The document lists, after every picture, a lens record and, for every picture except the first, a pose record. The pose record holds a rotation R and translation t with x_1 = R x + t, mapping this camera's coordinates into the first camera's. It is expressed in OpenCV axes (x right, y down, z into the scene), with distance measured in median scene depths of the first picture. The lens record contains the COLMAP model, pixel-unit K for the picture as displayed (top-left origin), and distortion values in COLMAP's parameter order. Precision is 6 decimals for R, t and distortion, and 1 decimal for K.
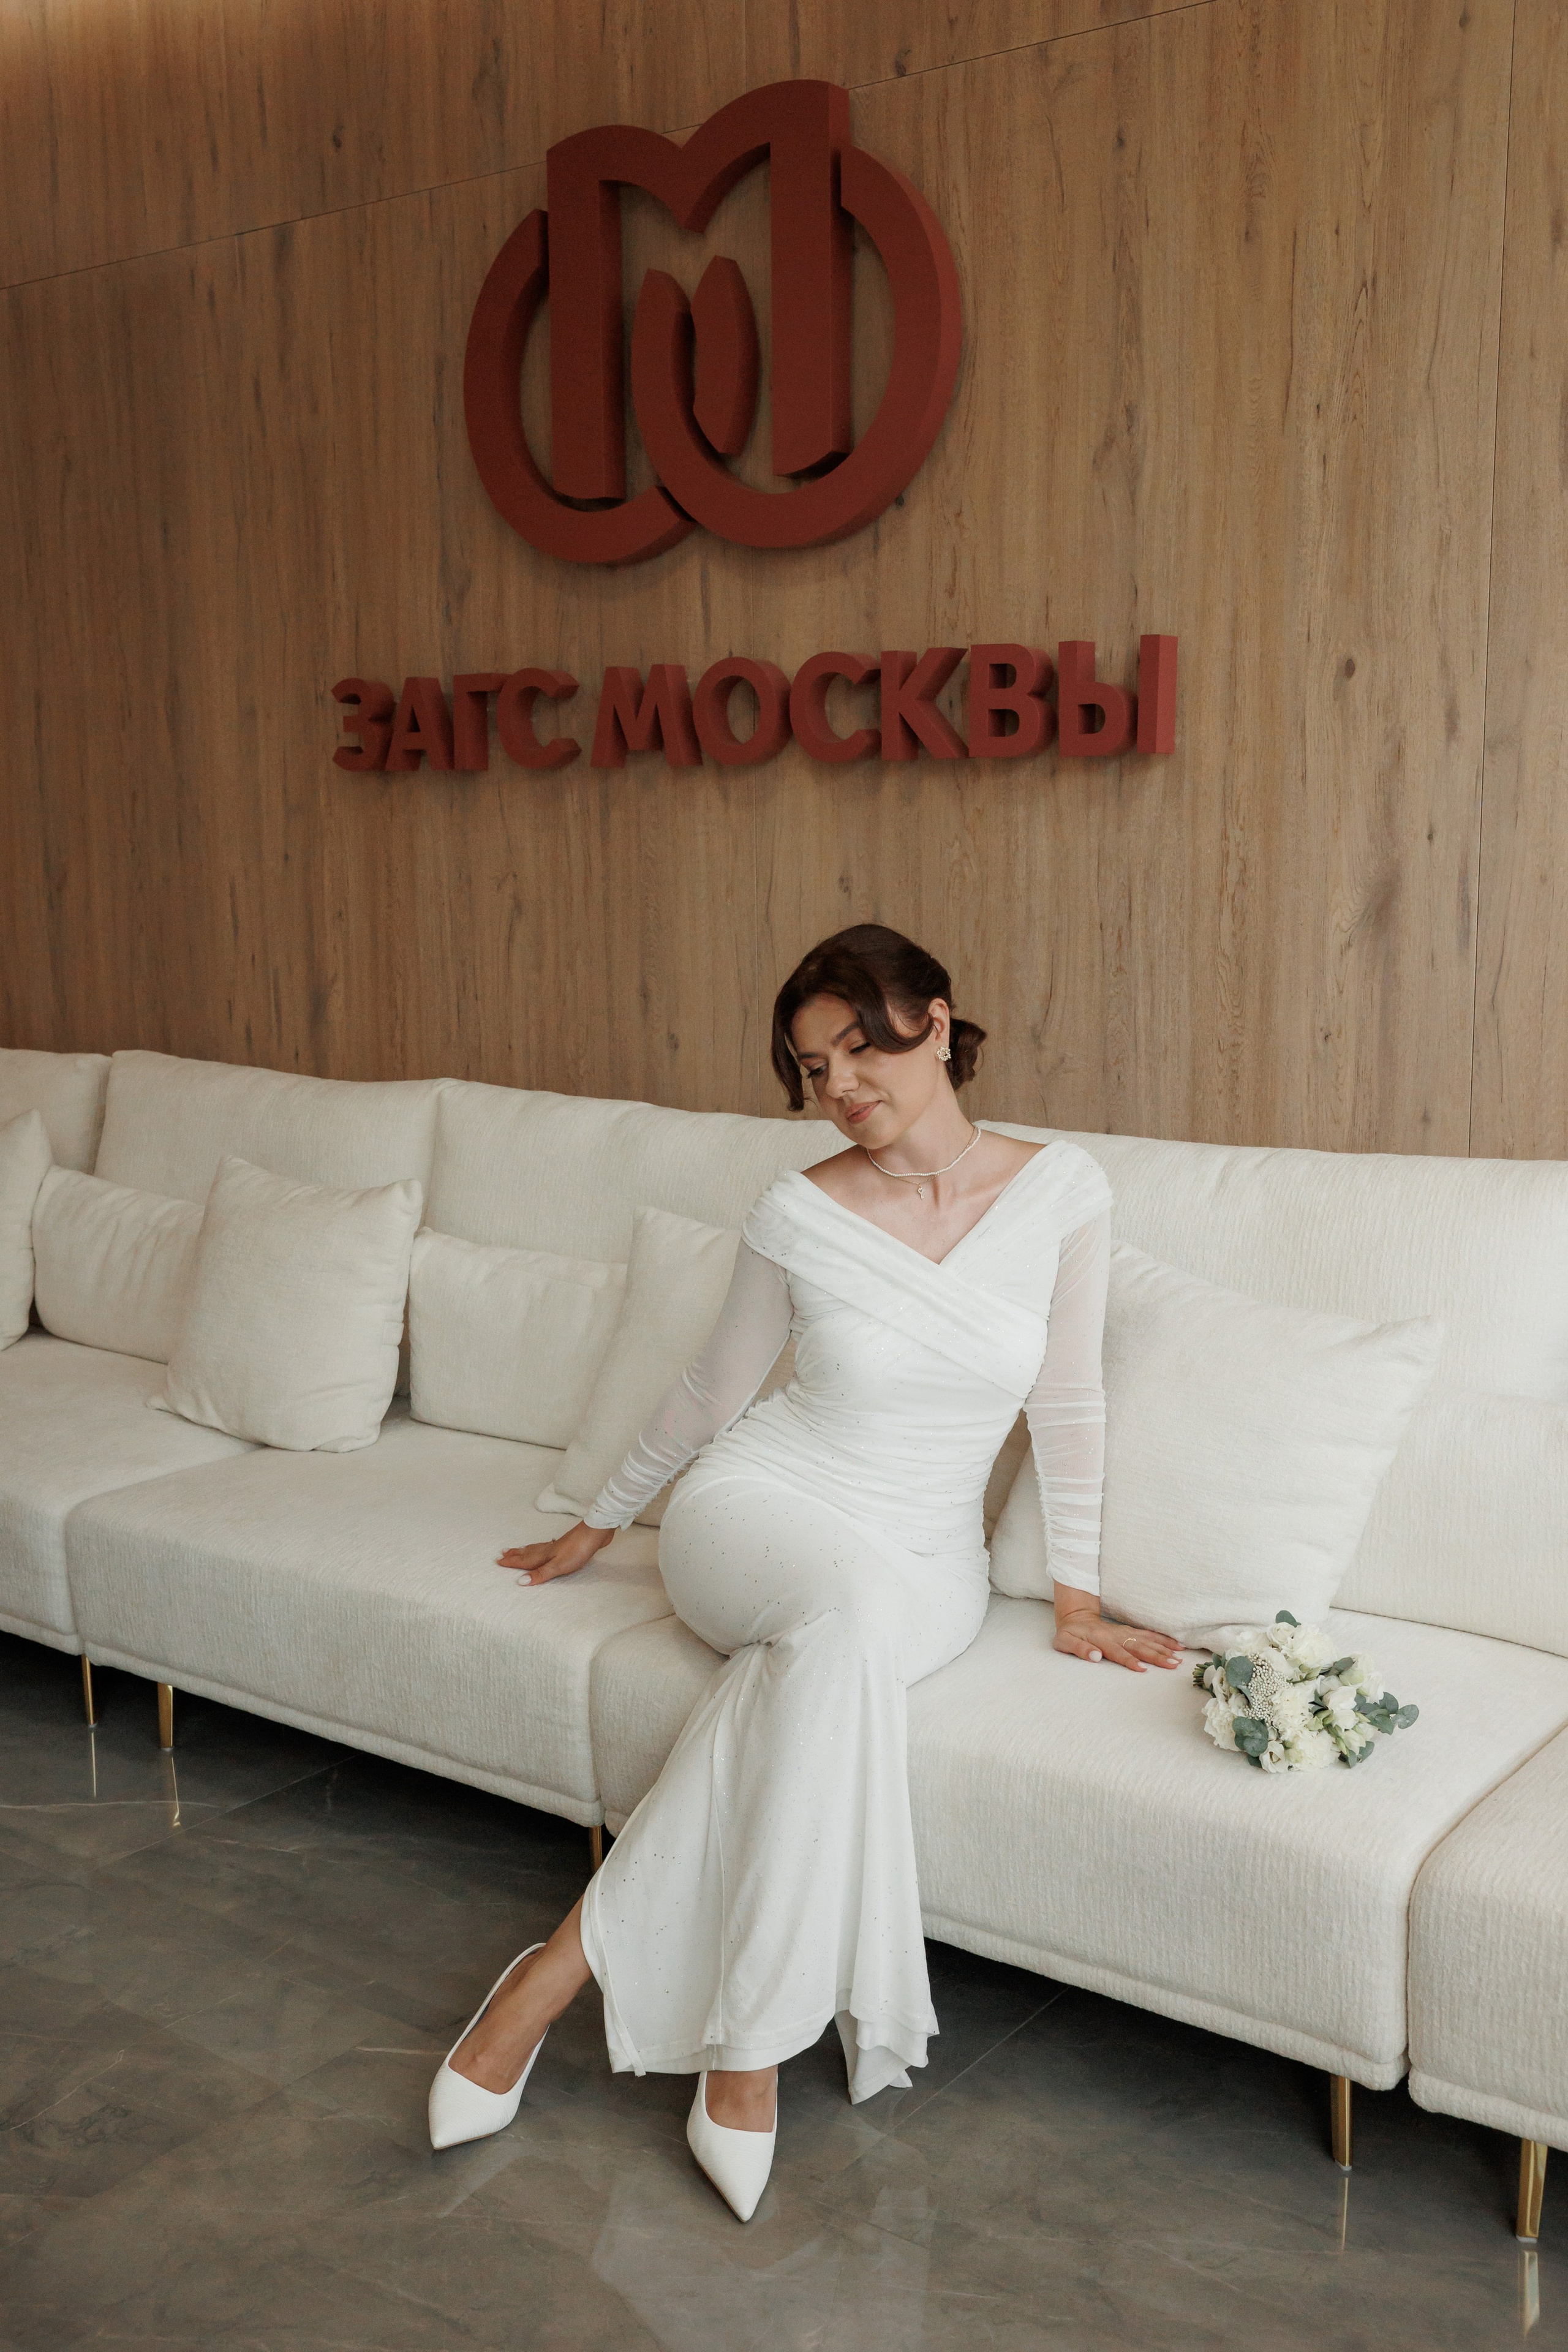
lens RADIAL K [[2237.4, 0, 820.2], [0, 2237.4, 1179.6], [0, 0, 1]] dist [-0.015157, 0.063420]
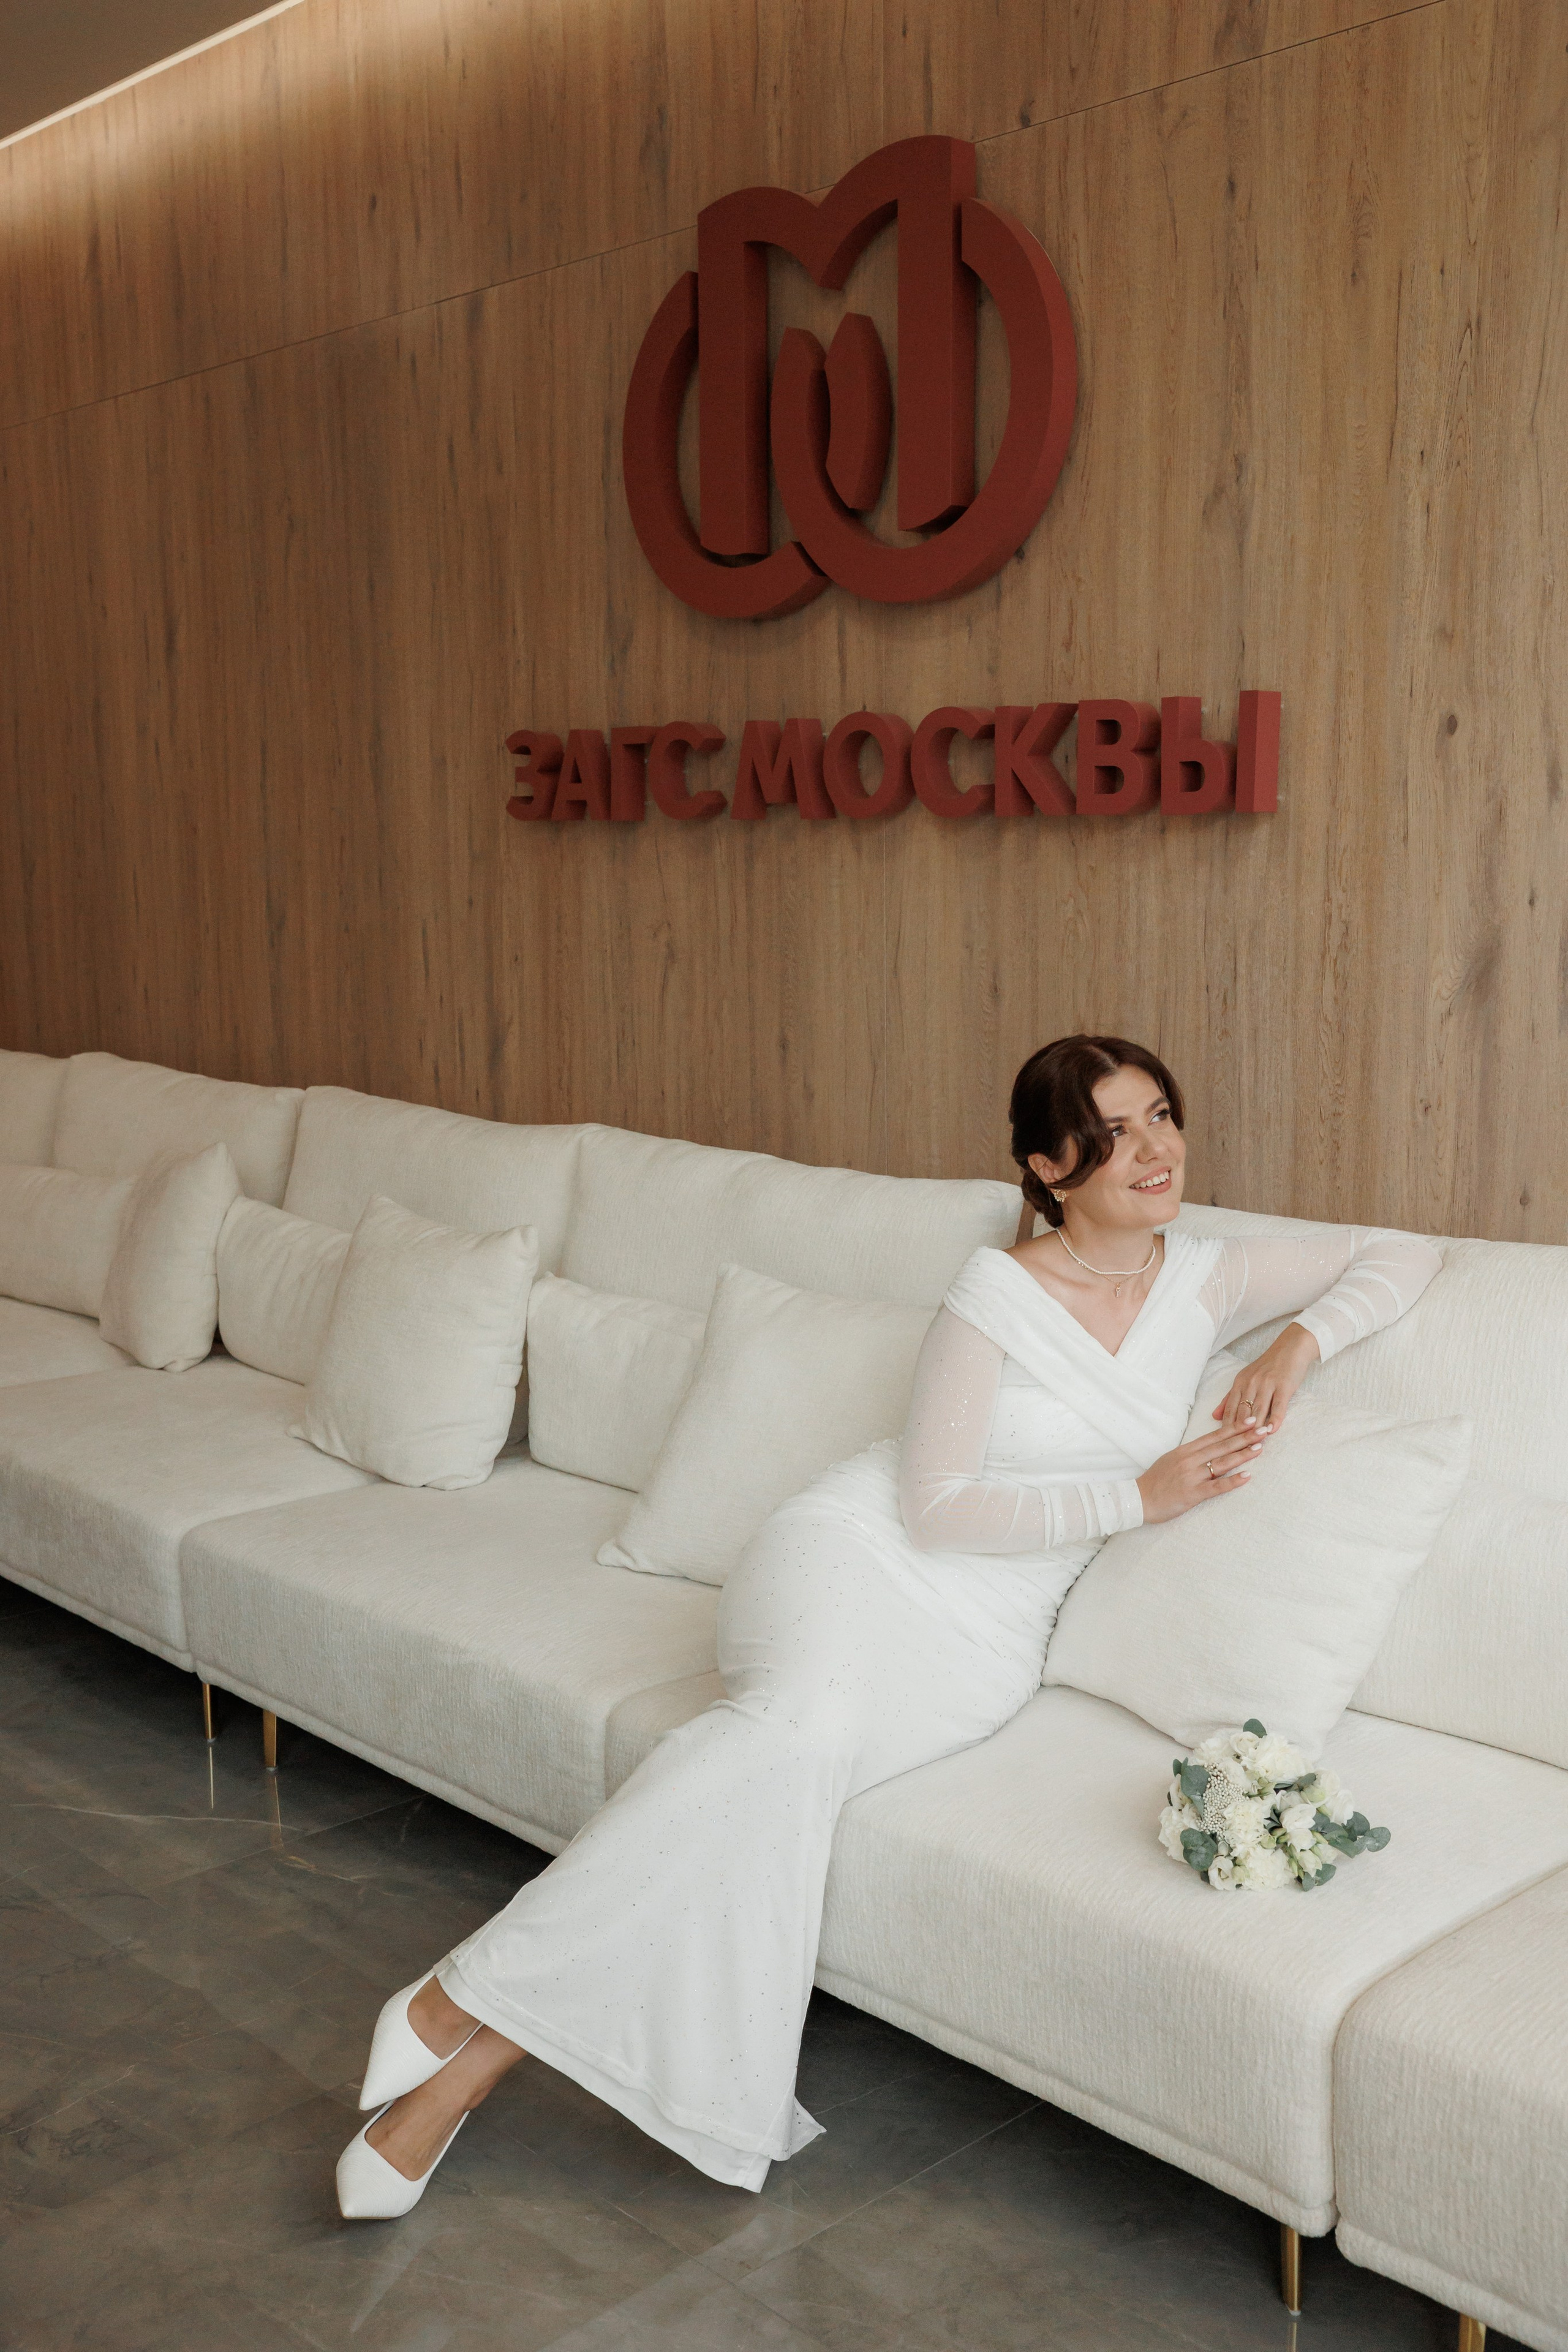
lens RADIAL K [[2237.4, 0, 820.2], [0, 2237.4, 1179.6], [0, 0, 1]] dist [-0.015157, 0.063420]
pose [[0.986376, 0.027503, -0.162192, 0.122782], [-0.029130, 0.999546, -0.007660, -0.018198], [0.161908, 0.012281, 0.986729, 0.015509]]
